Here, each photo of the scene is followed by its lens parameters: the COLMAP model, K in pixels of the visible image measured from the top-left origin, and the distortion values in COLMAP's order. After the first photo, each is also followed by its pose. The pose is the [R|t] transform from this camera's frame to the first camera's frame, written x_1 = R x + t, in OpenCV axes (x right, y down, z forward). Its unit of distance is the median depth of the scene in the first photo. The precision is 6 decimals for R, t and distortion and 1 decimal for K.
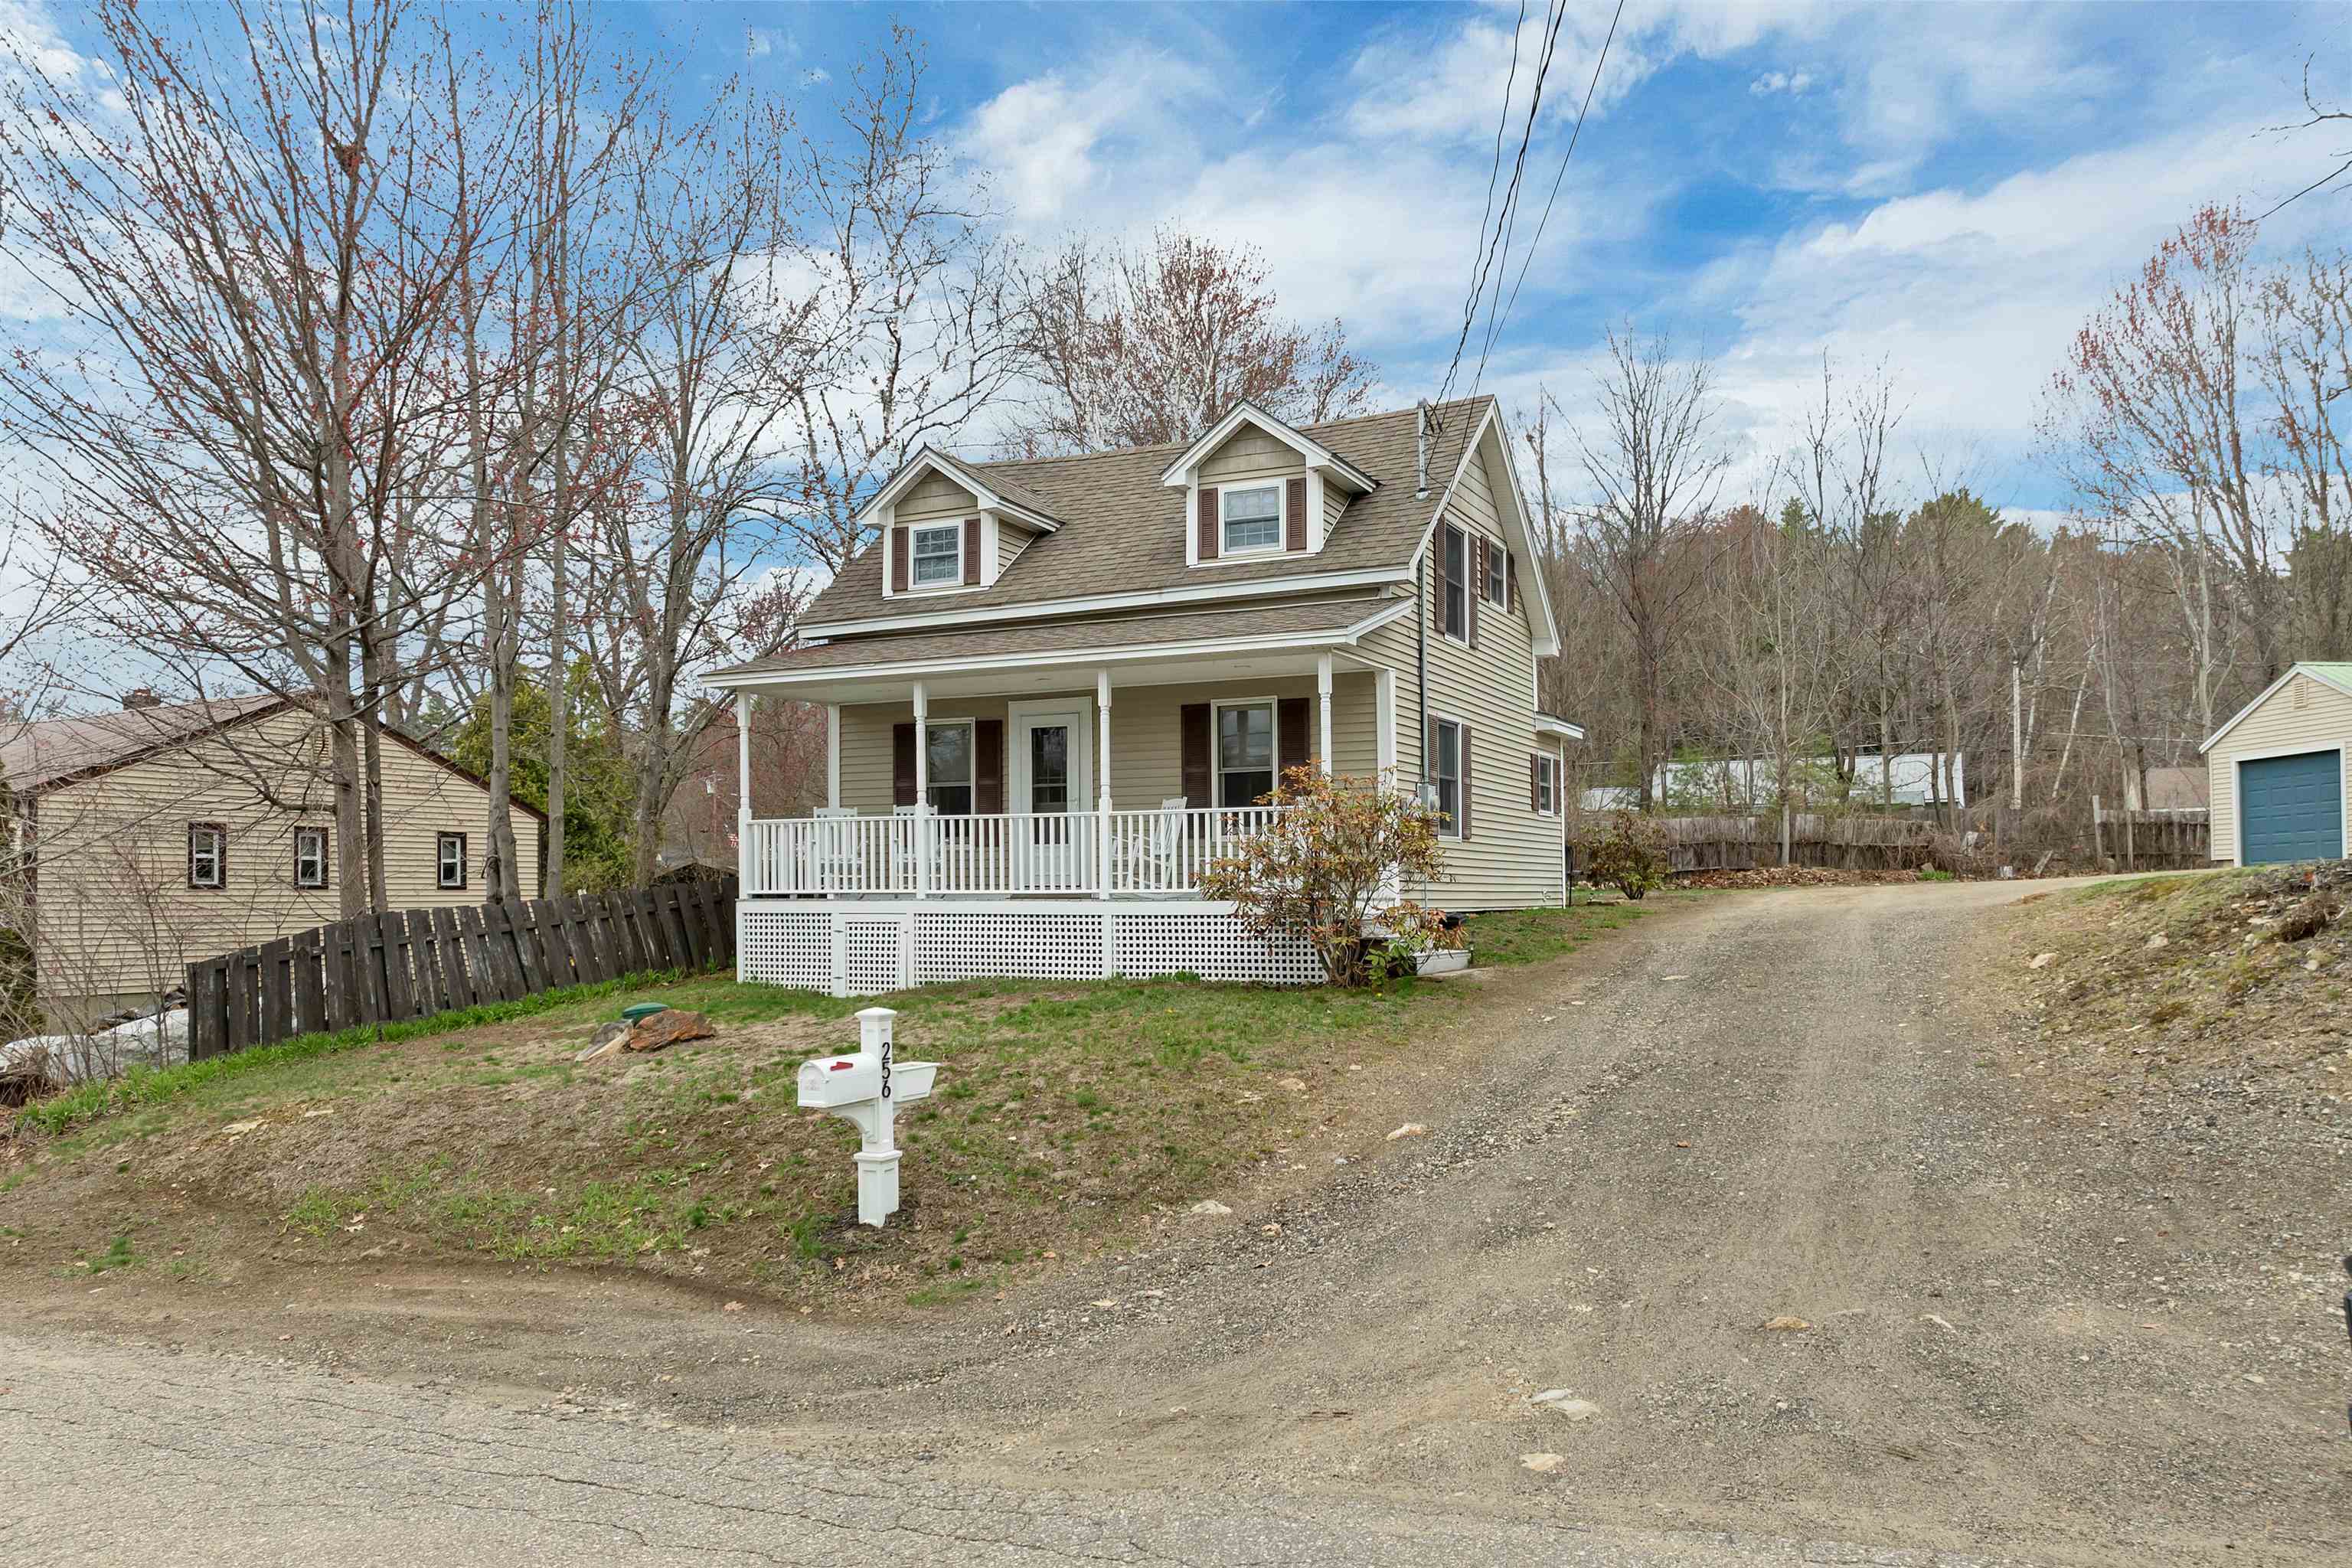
lens RADIAL K [[1659.6, 0, 1173.7], [0, 1659.6, 885.8], [0, 0, 1]] dist [-0.032506, 0.000101]
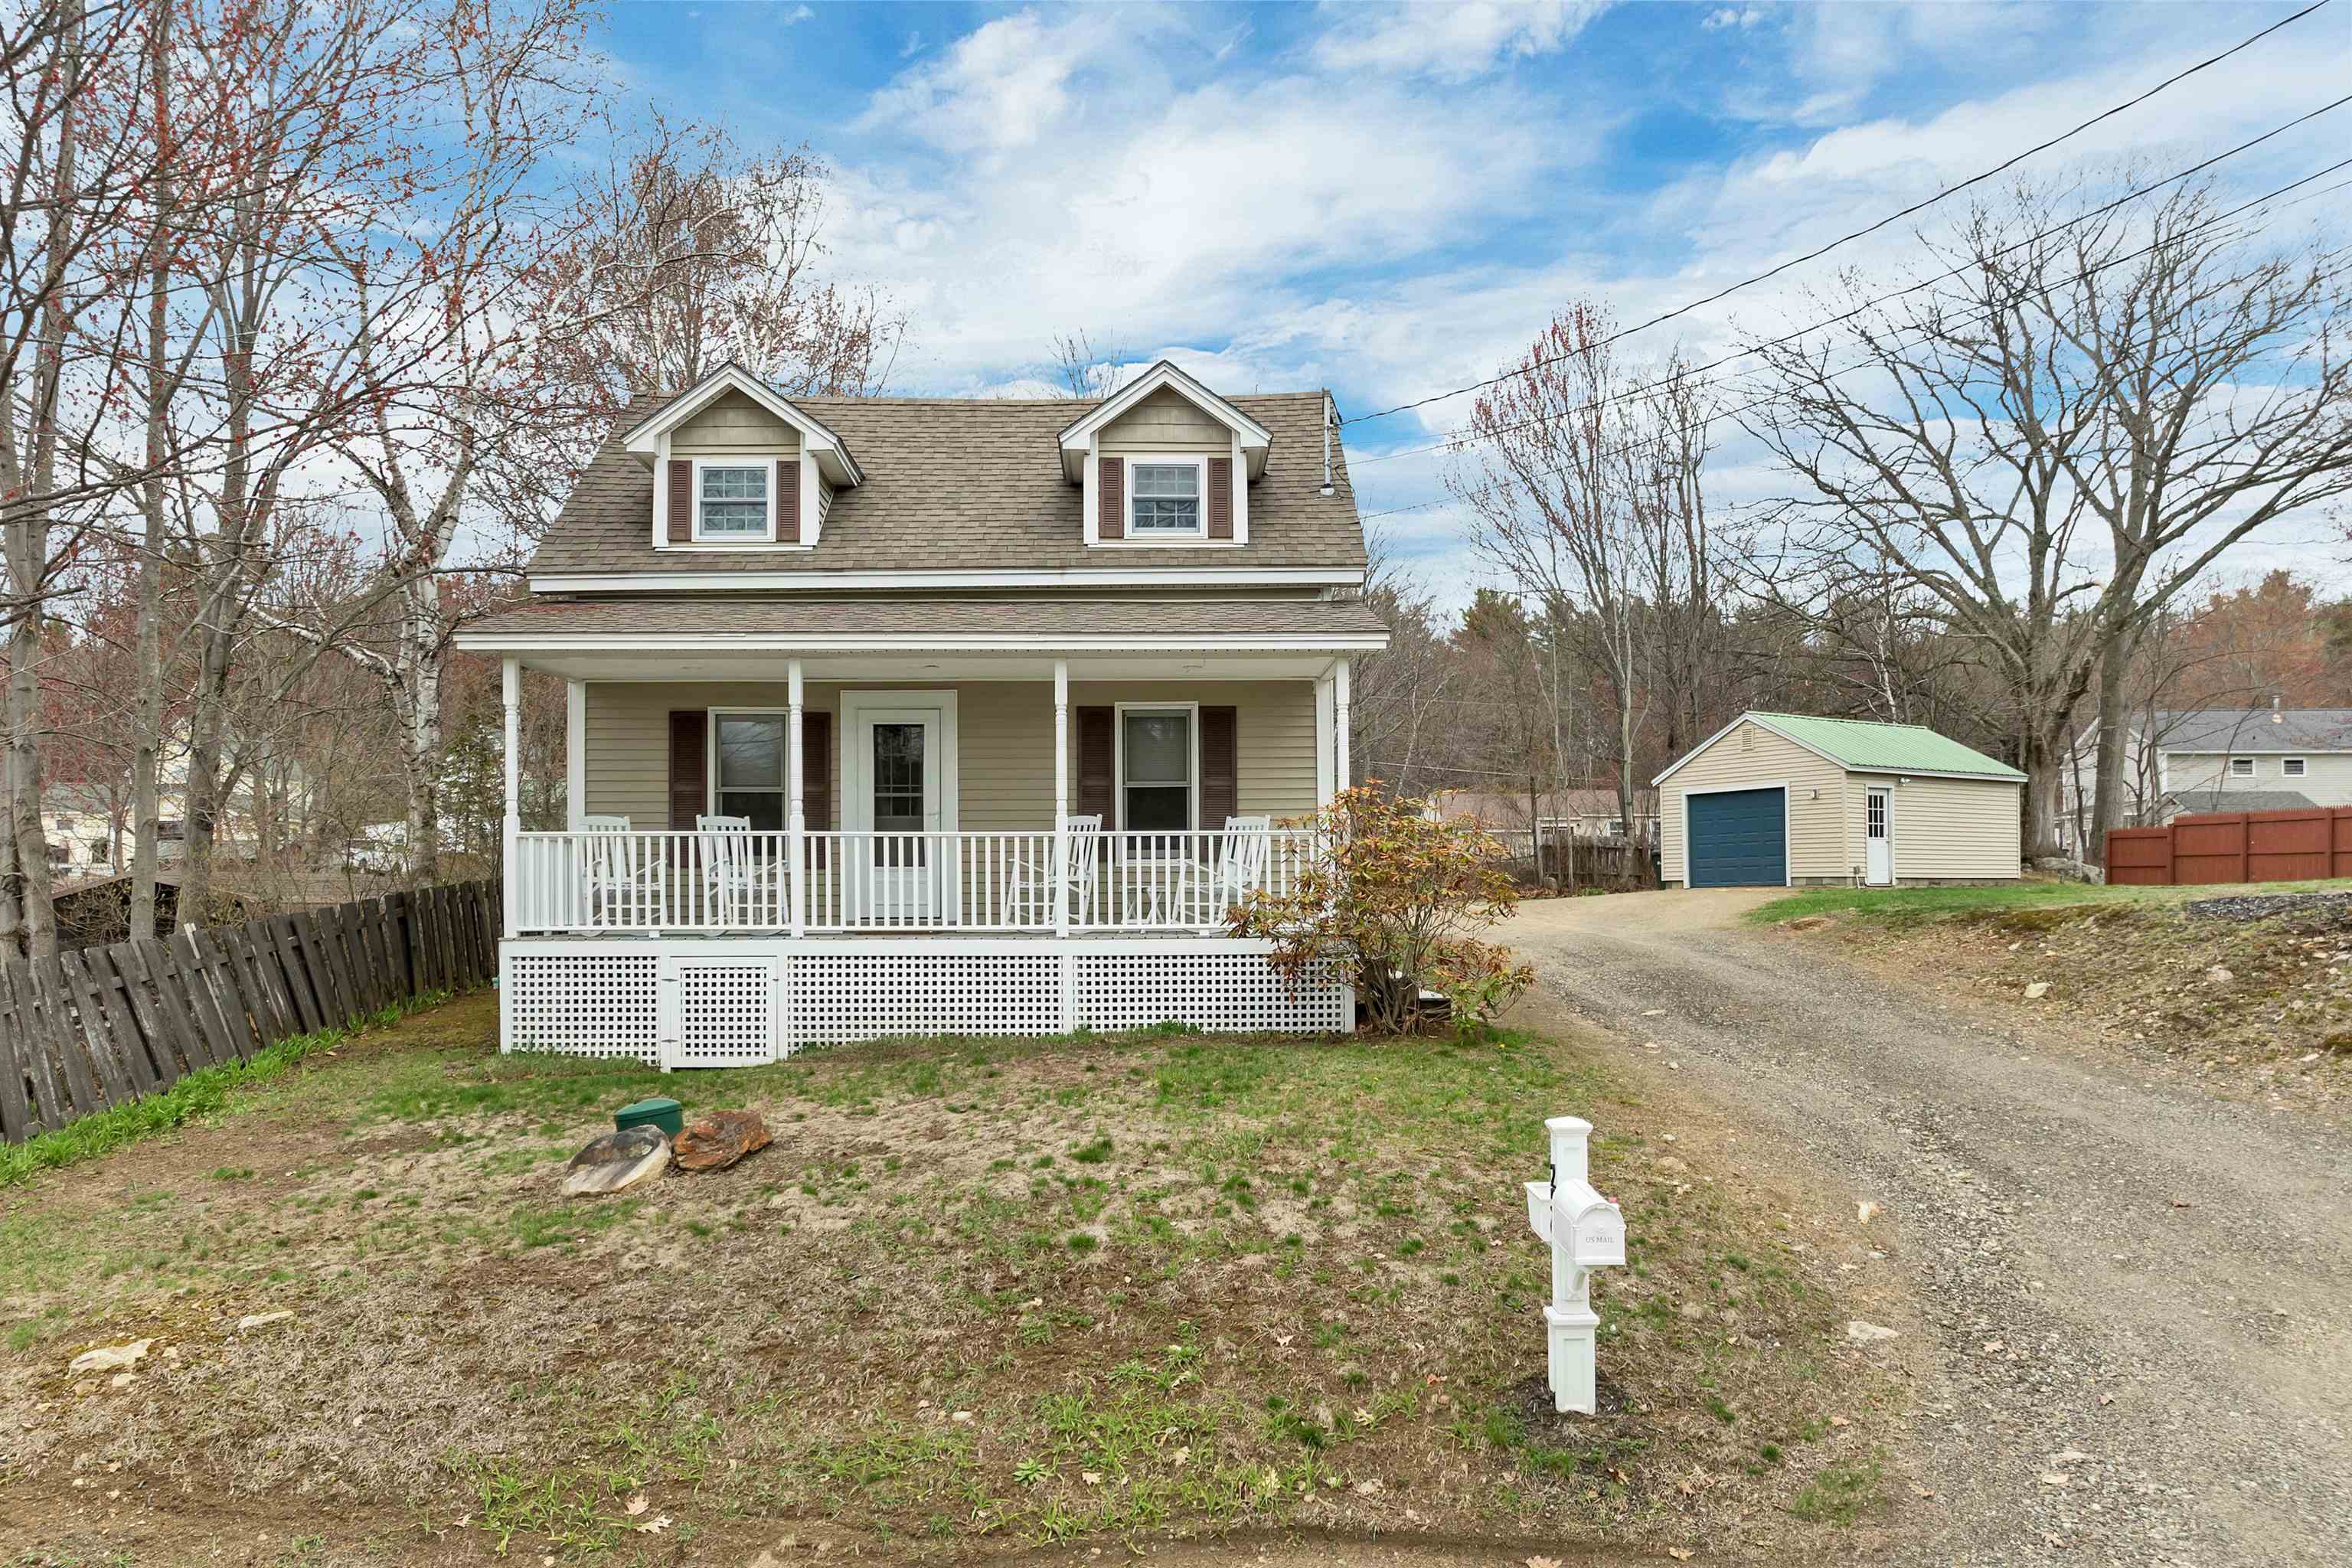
lens RADIAL K [[1659.6, 0, 1173.7], [0, 1659.6, 885.8], [0, 0, 1]] dist [-0.032506, 0.000101]
pose [[0.893927, 0.005366, 0.448180, -0.336333], [-0.001181, 0.999953, -0.009616, -0.008806], [-0.448211, 0.008066, 0.893891, 0.218839]]
